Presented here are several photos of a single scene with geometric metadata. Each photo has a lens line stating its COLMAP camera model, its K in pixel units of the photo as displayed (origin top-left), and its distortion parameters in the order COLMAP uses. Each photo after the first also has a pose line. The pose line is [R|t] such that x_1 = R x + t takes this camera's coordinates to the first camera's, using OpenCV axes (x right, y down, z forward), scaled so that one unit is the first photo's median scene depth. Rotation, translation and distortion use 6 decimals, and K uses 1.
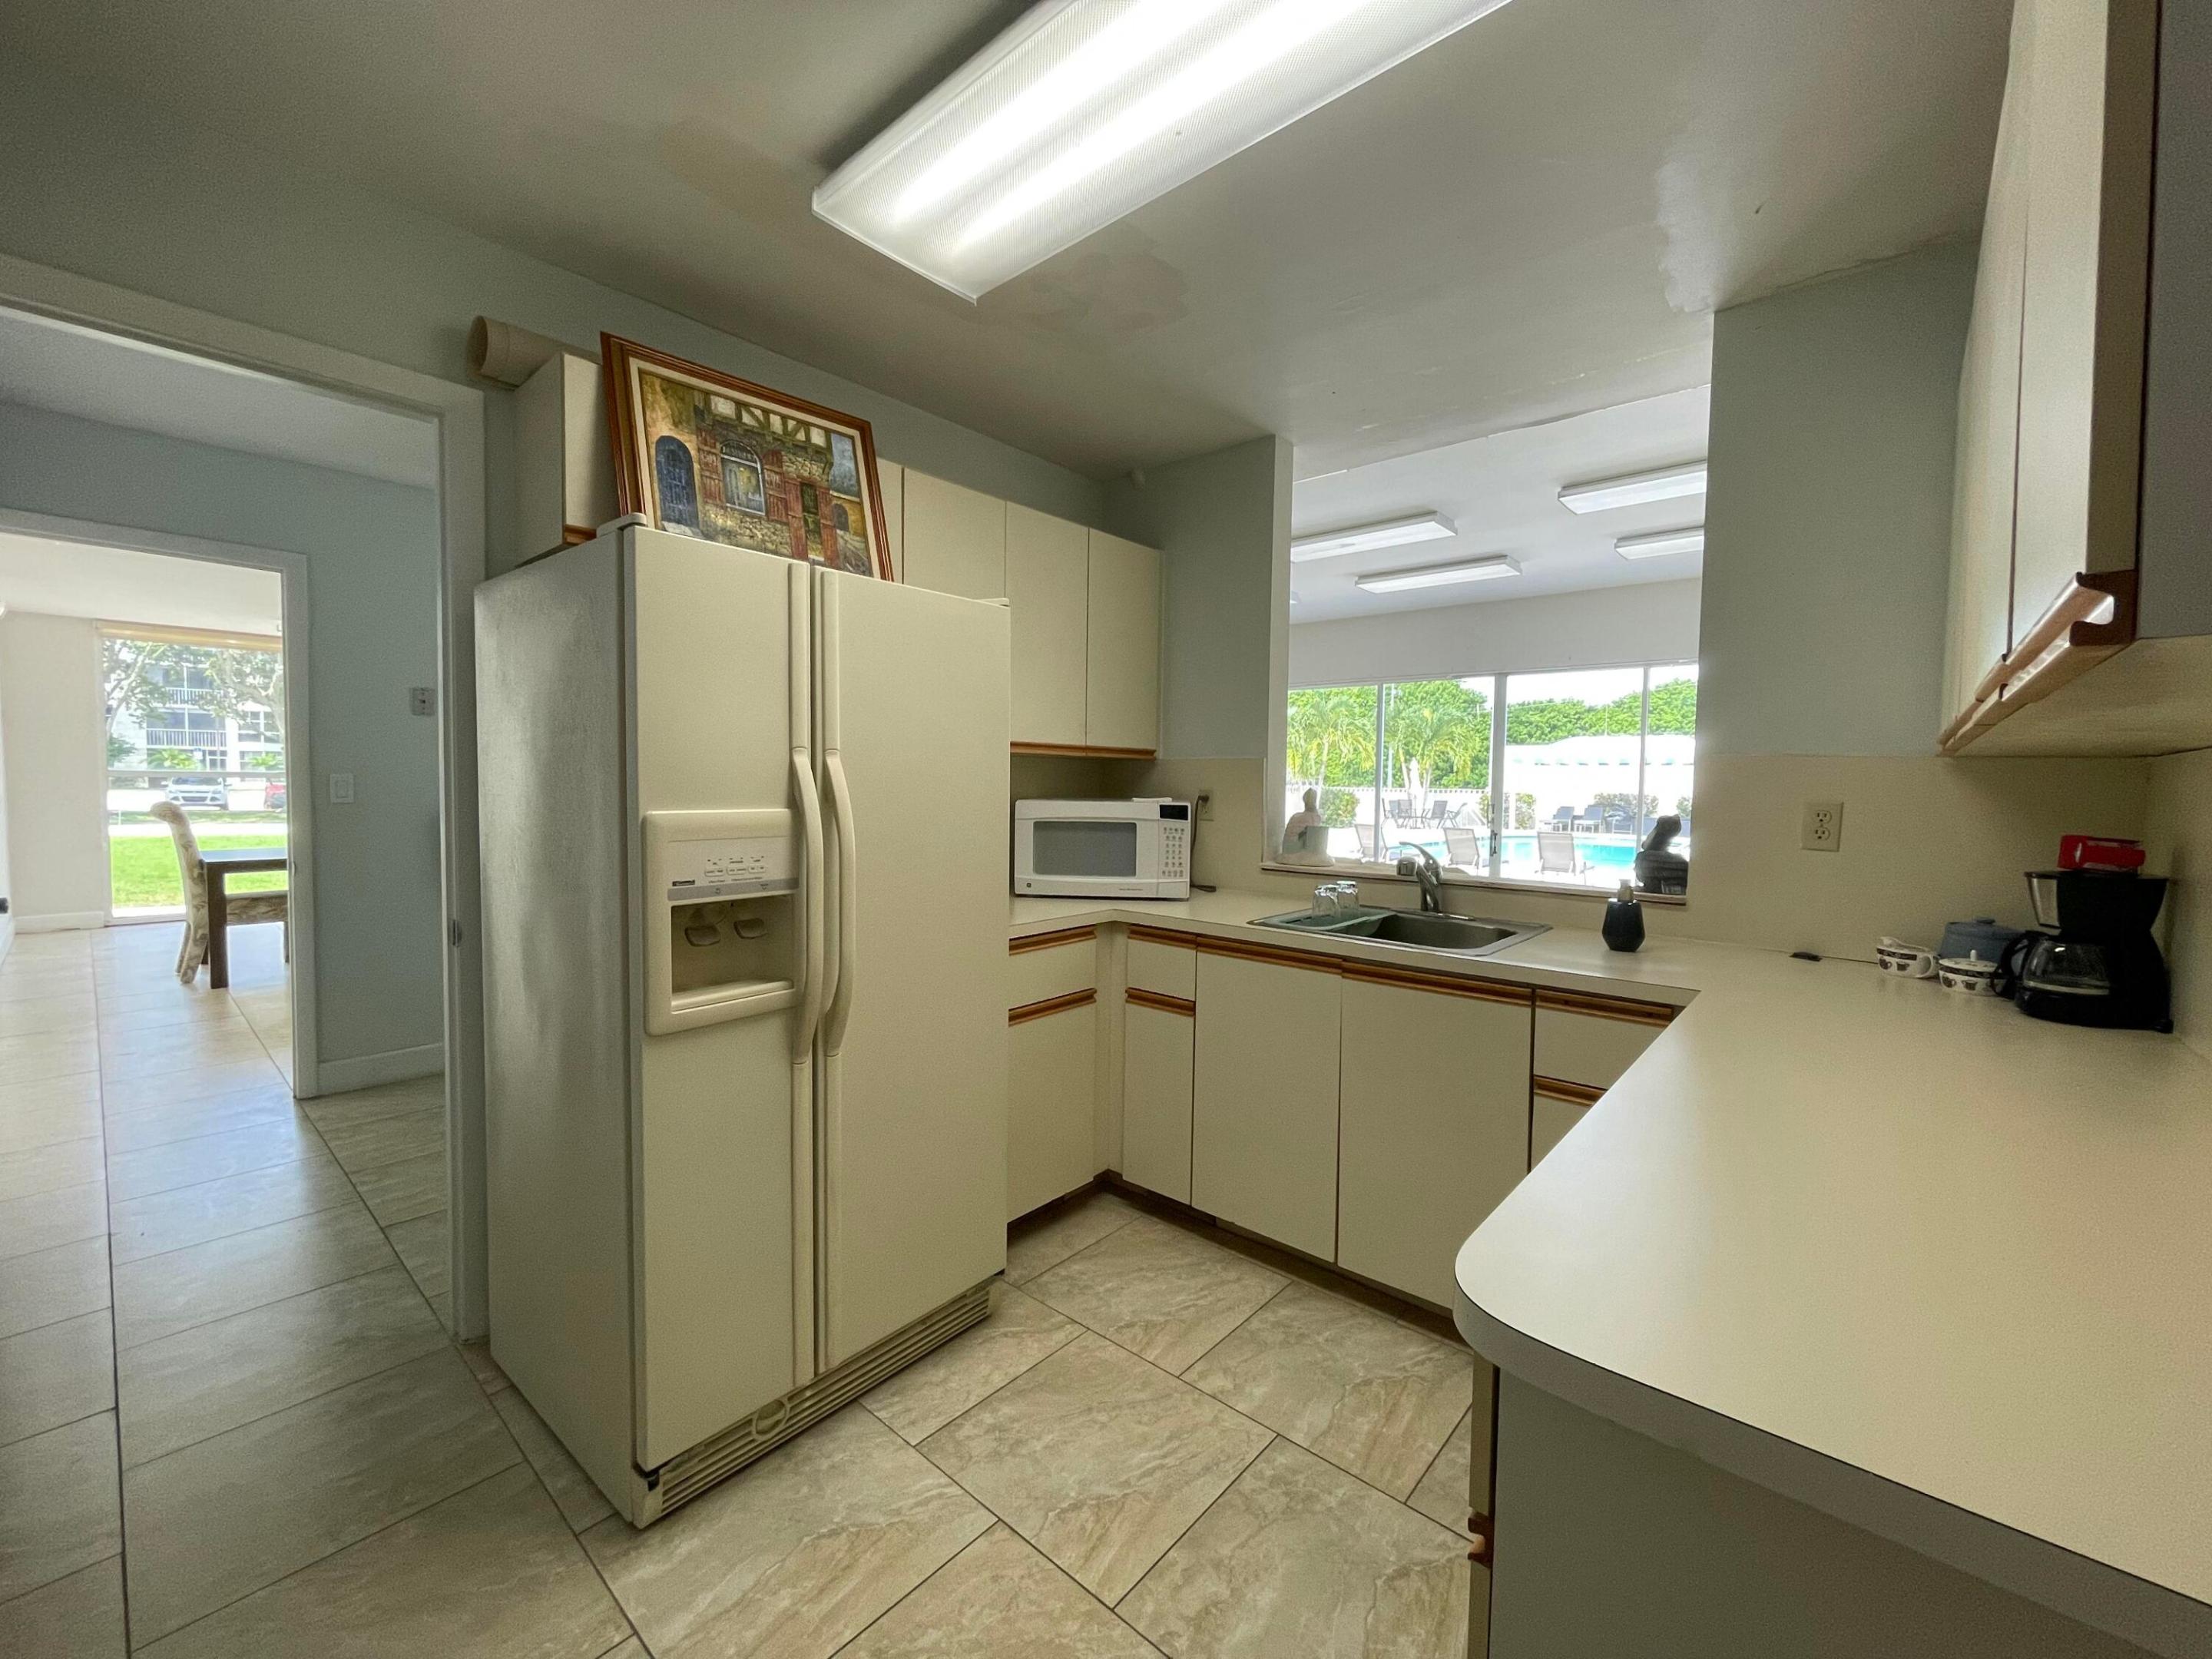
lens RADIAL K [[899.4, 0, 1104.4], [0, 899.4, 835.4], [0, 0, 1]] dist [0.011877, -0.000089]
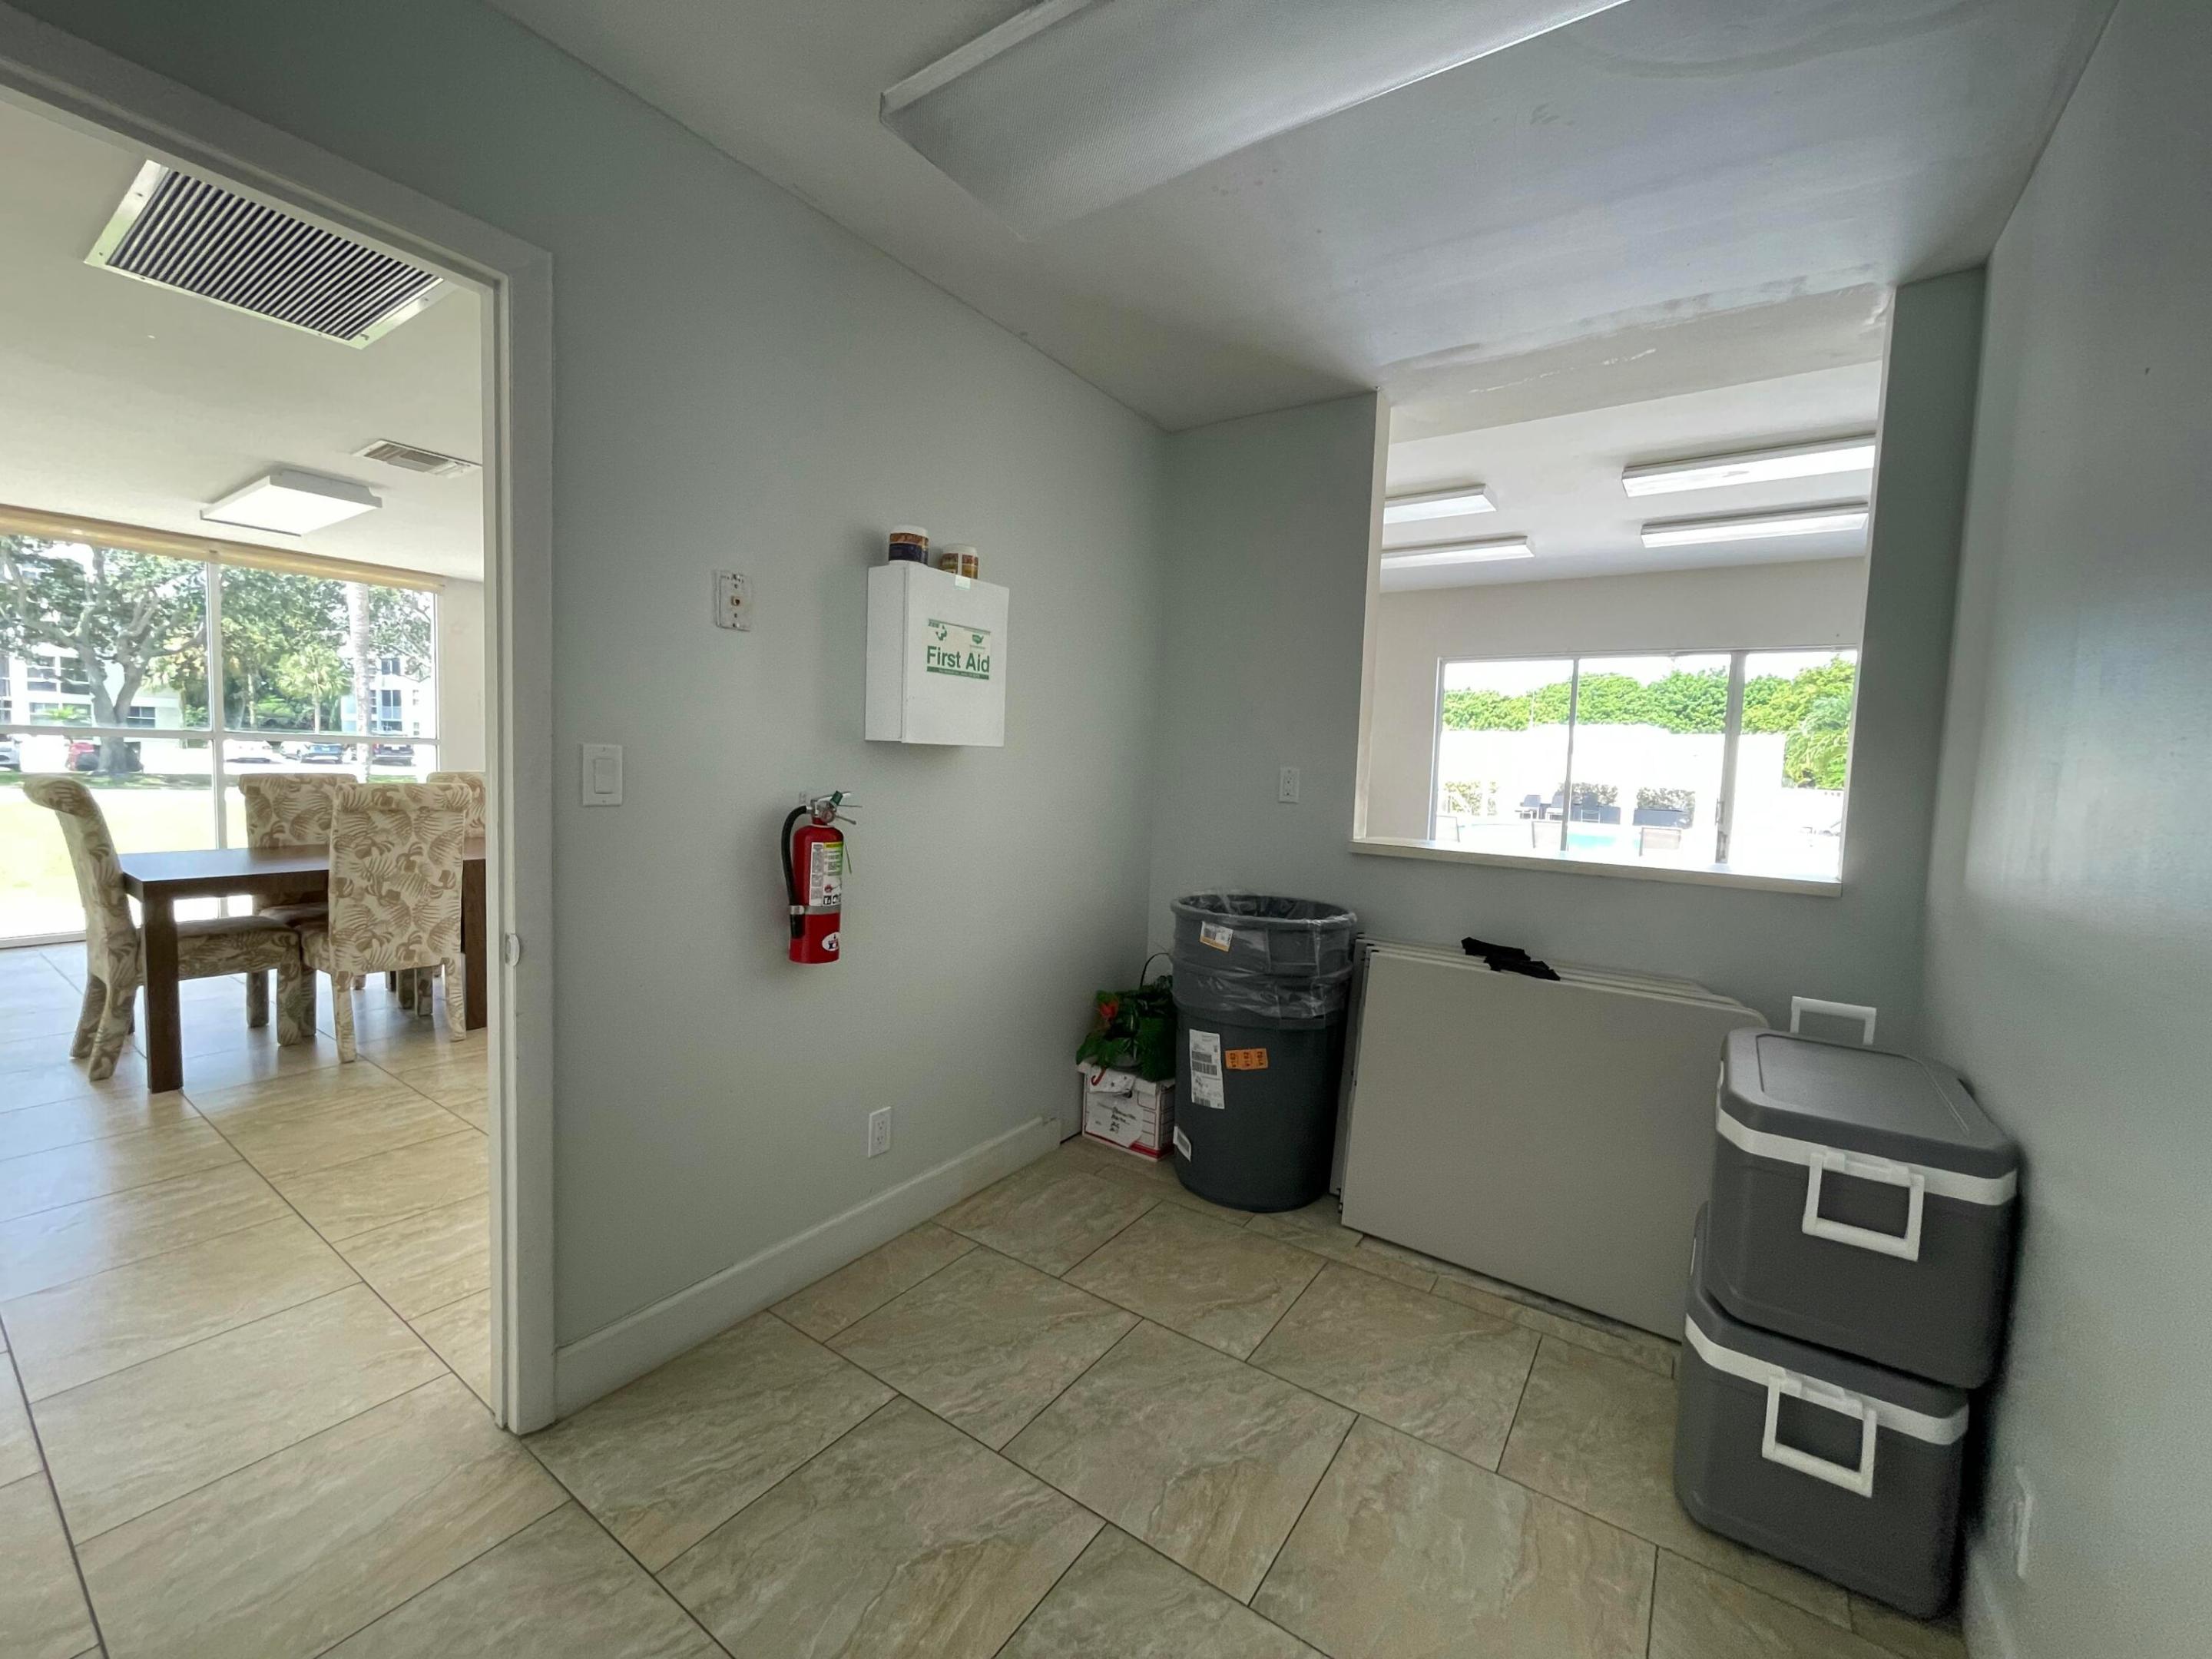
lens RADIAL K [[888.4, 0, 1106.0], [0, 888.4, 829.5], [0, 0, 1]] dist [0.001047, 0.000053]
pose [[0.991895, 0.010866, 0.126598, -0.171959], [-0.013421, 0.999723, 0.019344, -0.009394], [-0.126353, -0.020886, 0.991765, 0.136114]]
